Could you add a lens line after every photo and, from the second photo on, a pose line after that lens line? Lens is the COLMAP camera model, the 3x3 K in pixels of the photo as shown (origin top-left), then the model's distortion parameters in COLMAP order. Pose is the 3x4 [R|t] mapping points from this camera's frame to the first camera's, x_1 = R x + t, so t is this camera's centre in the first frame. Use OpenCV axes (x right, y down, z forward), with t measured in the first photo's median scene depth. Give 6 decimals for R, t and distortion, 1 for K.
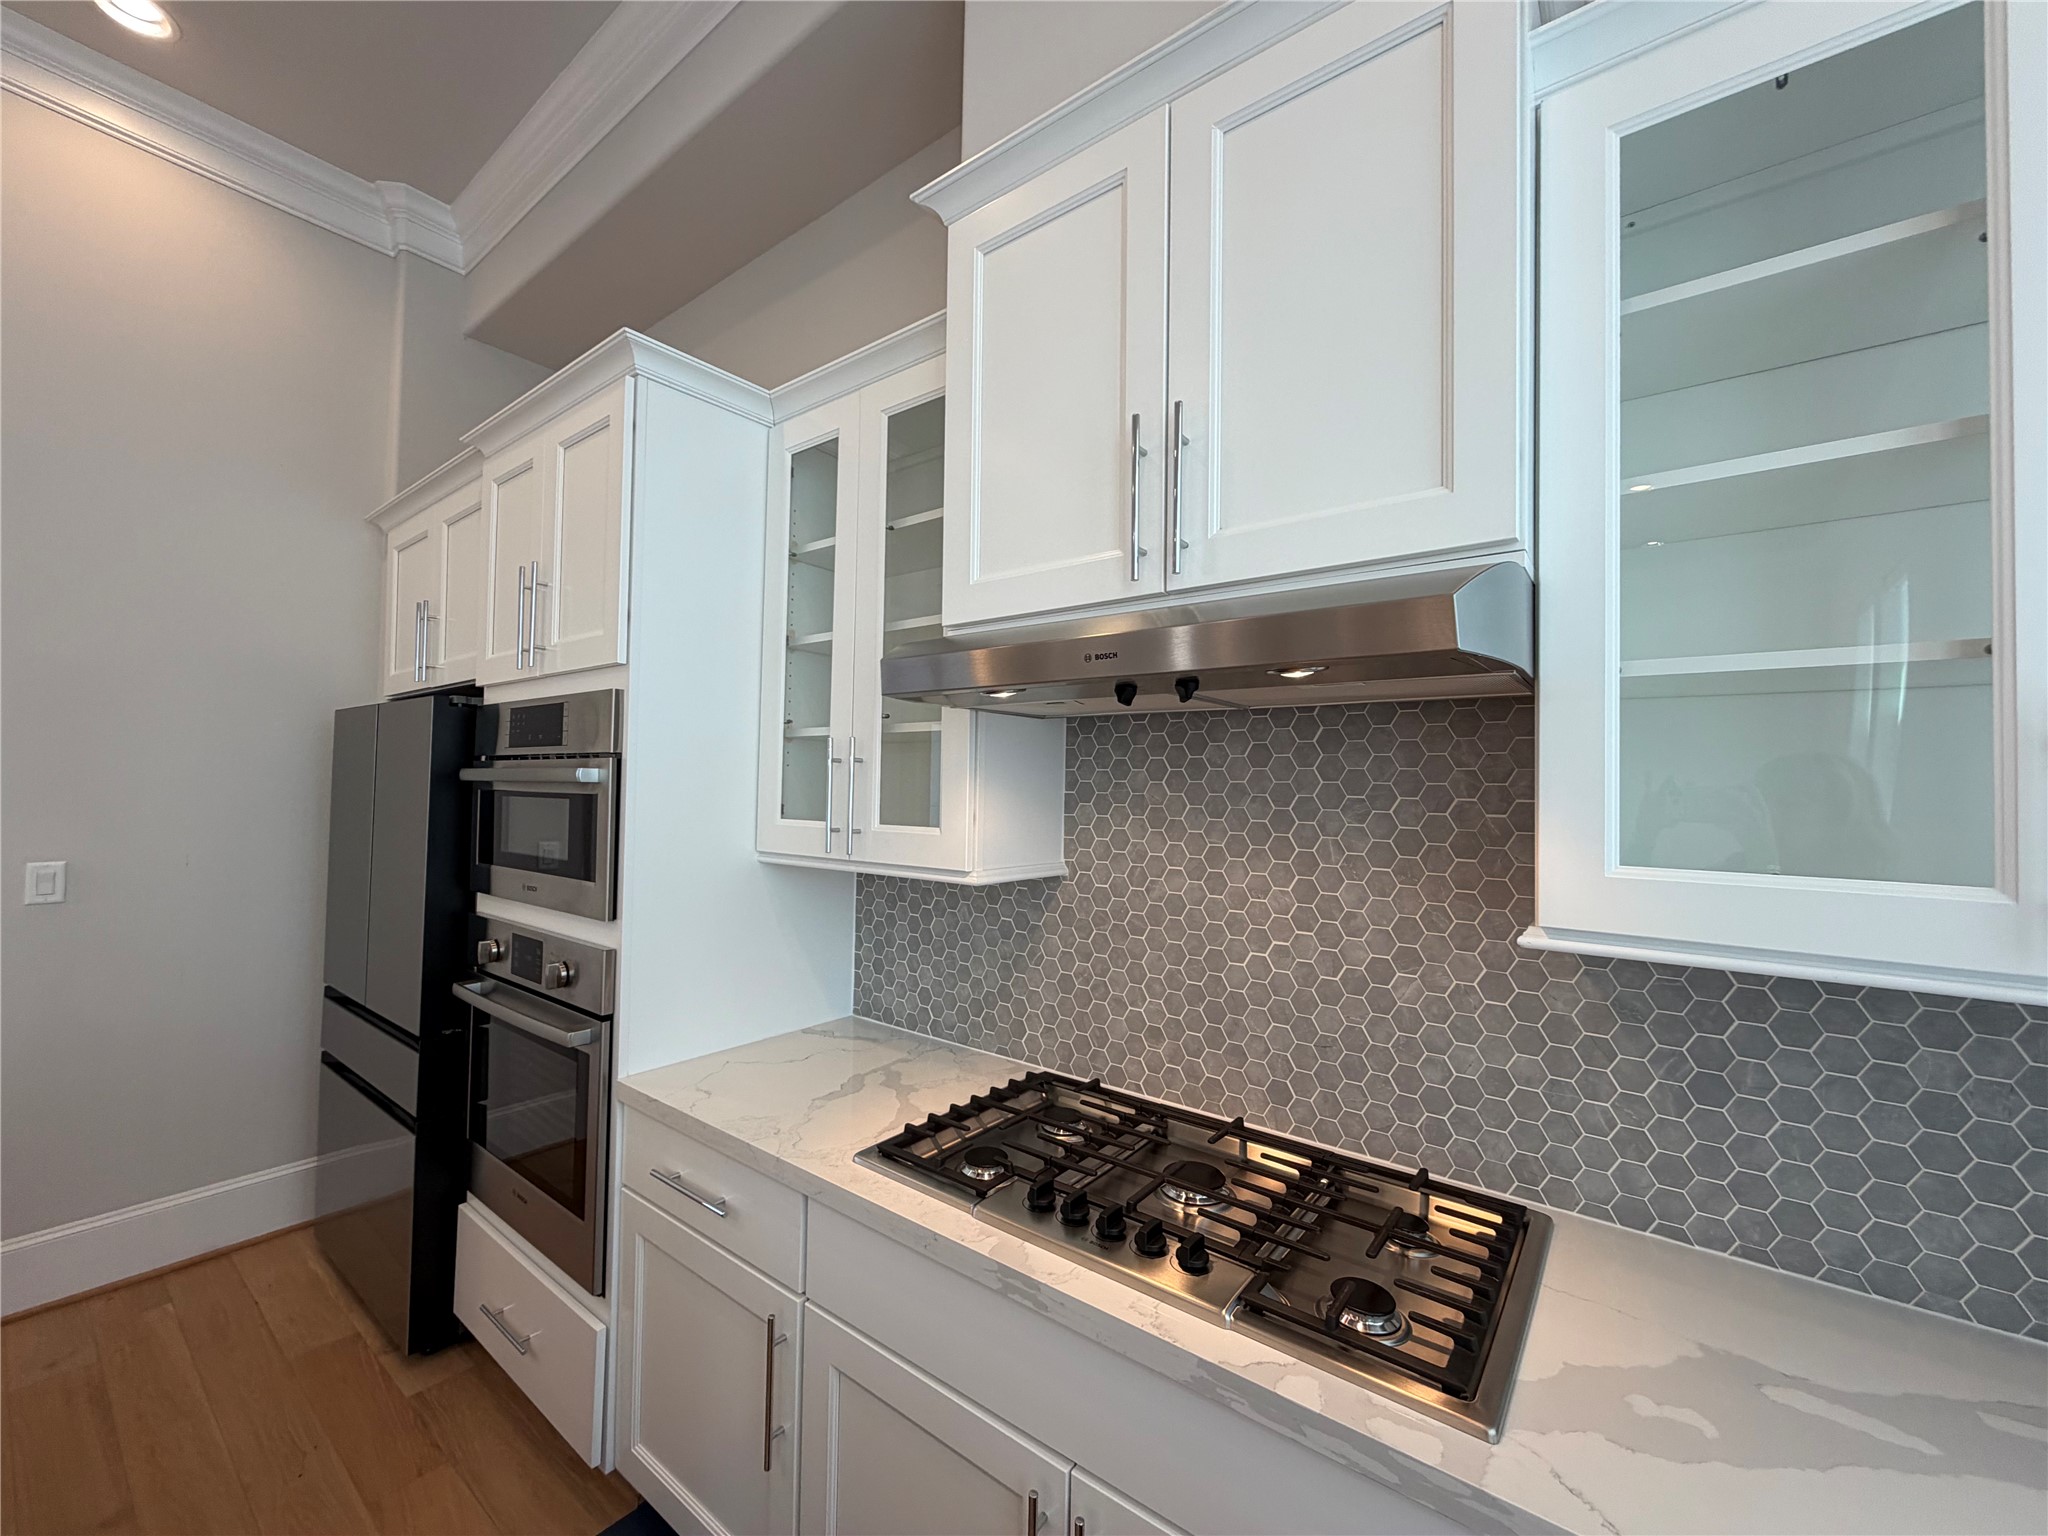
lens RADIAL K [[817.4, 0, 1020.6], [0, 817.4, 774.3], [0, 0, 1]] dist [0.000240, 0.000207]
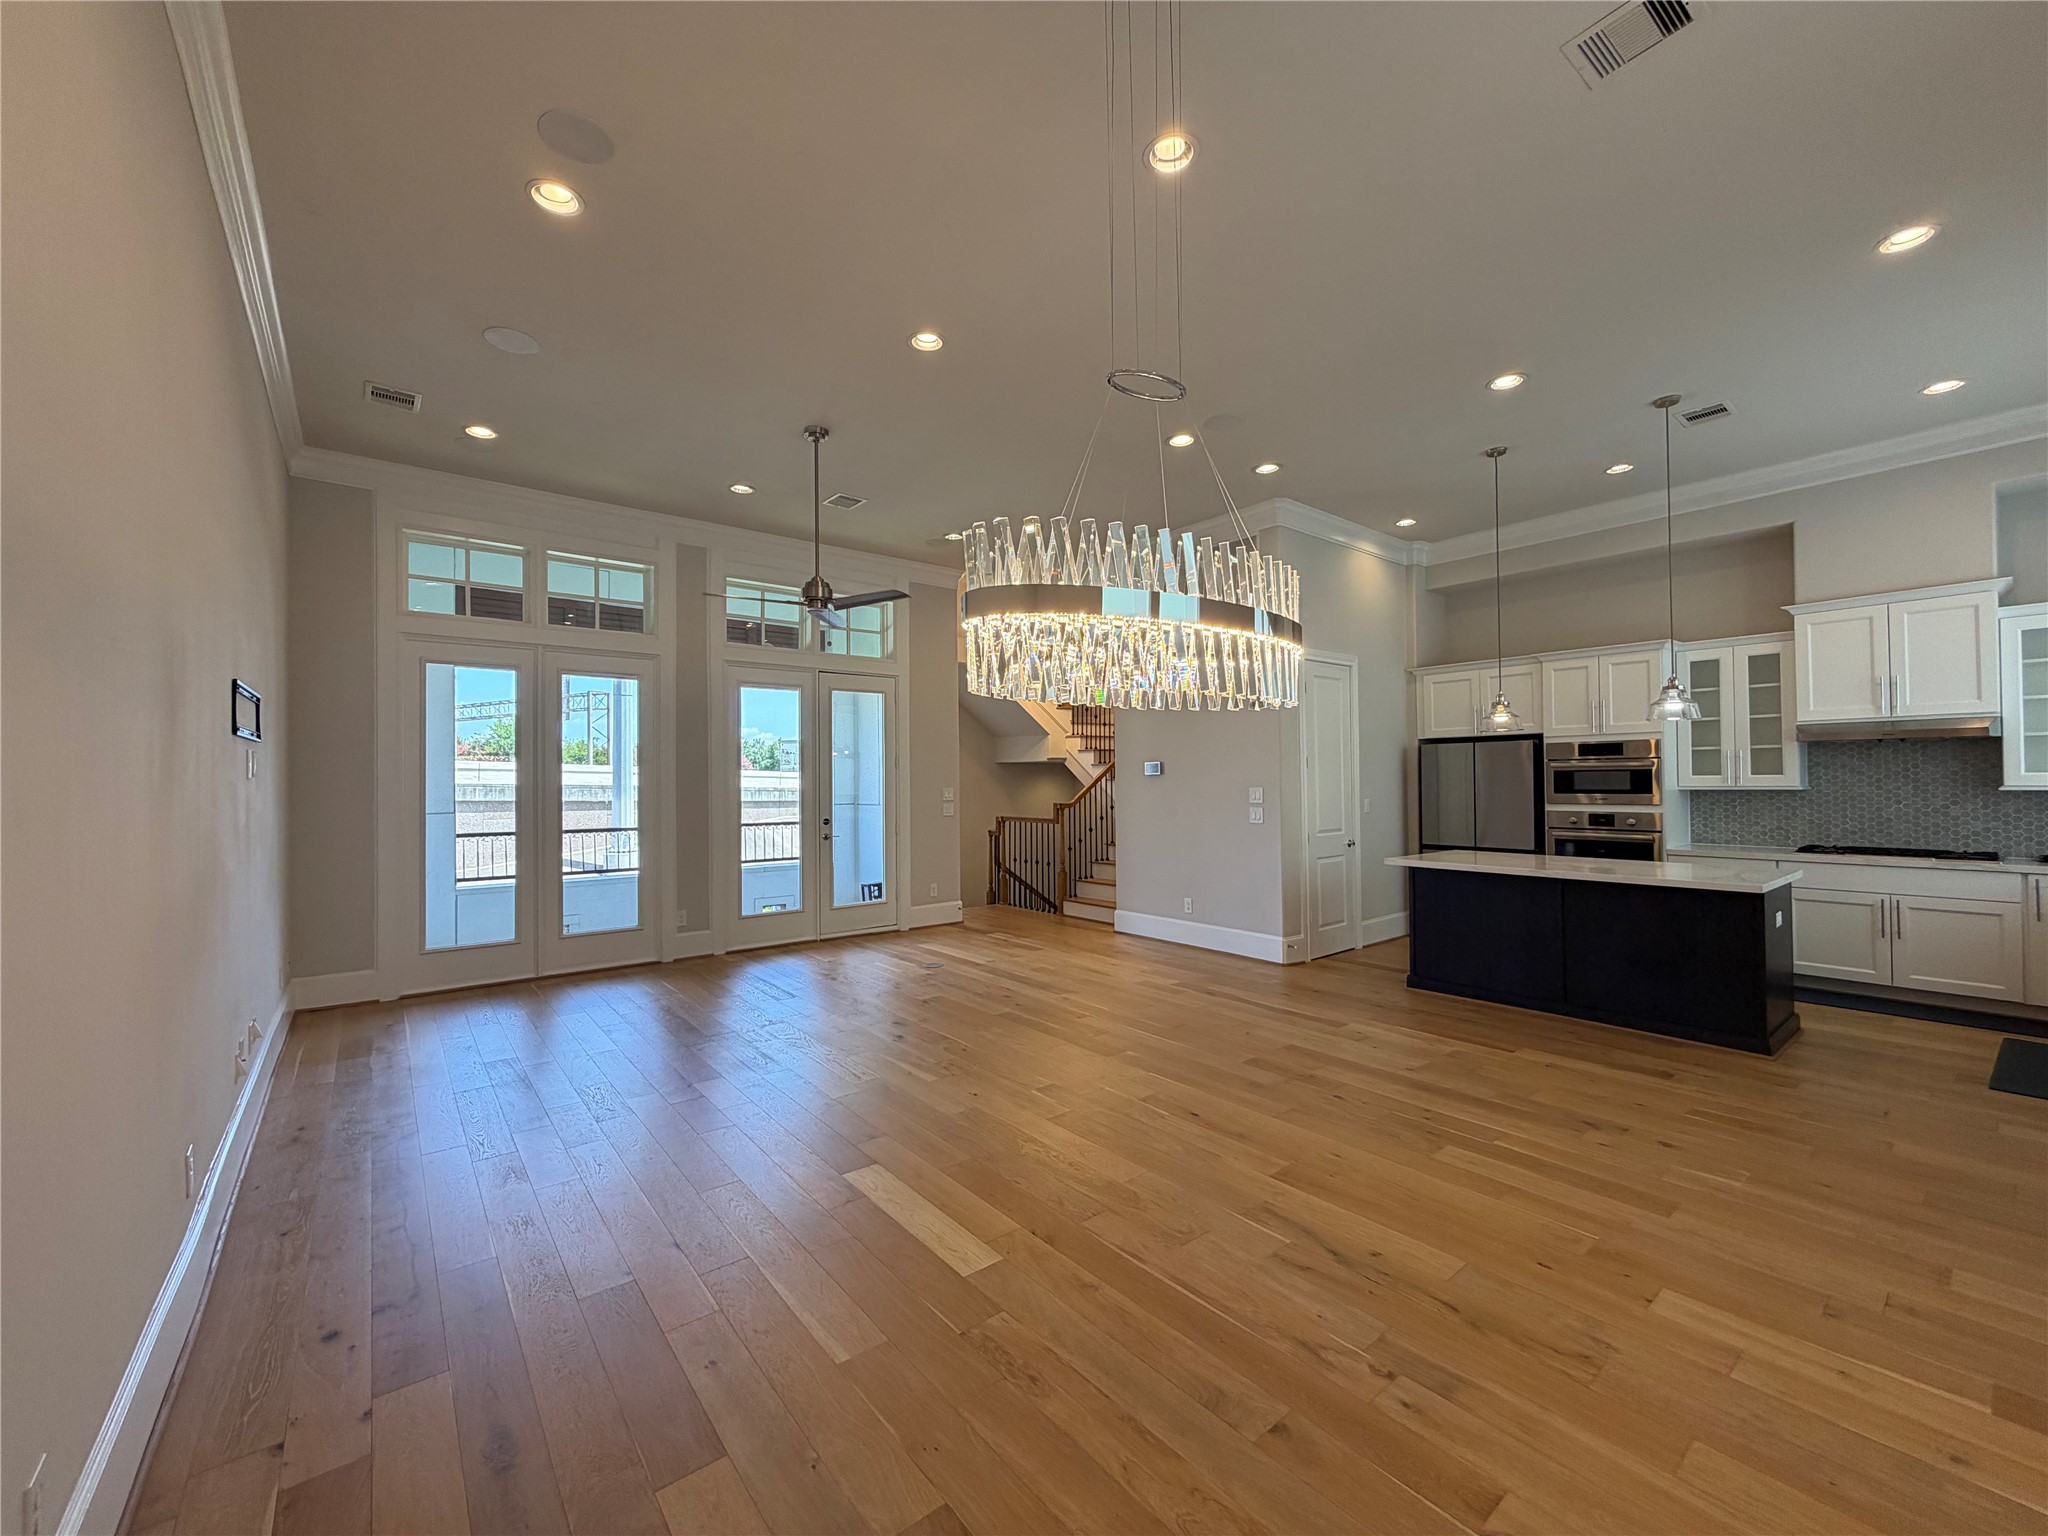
lens RADIAL K [[817.4, 0, 1021.7], [0, 817.4, 771.9], [0, 0, 1]] dist [0.000240, 0.000207]
pose [[0.970485, -0.033532, -0.238818, -2.538330], [0.037420, 0.999230, 0.011762, -0.117488], [0.238240, -0.020352, 0.970993, -3.356156]]
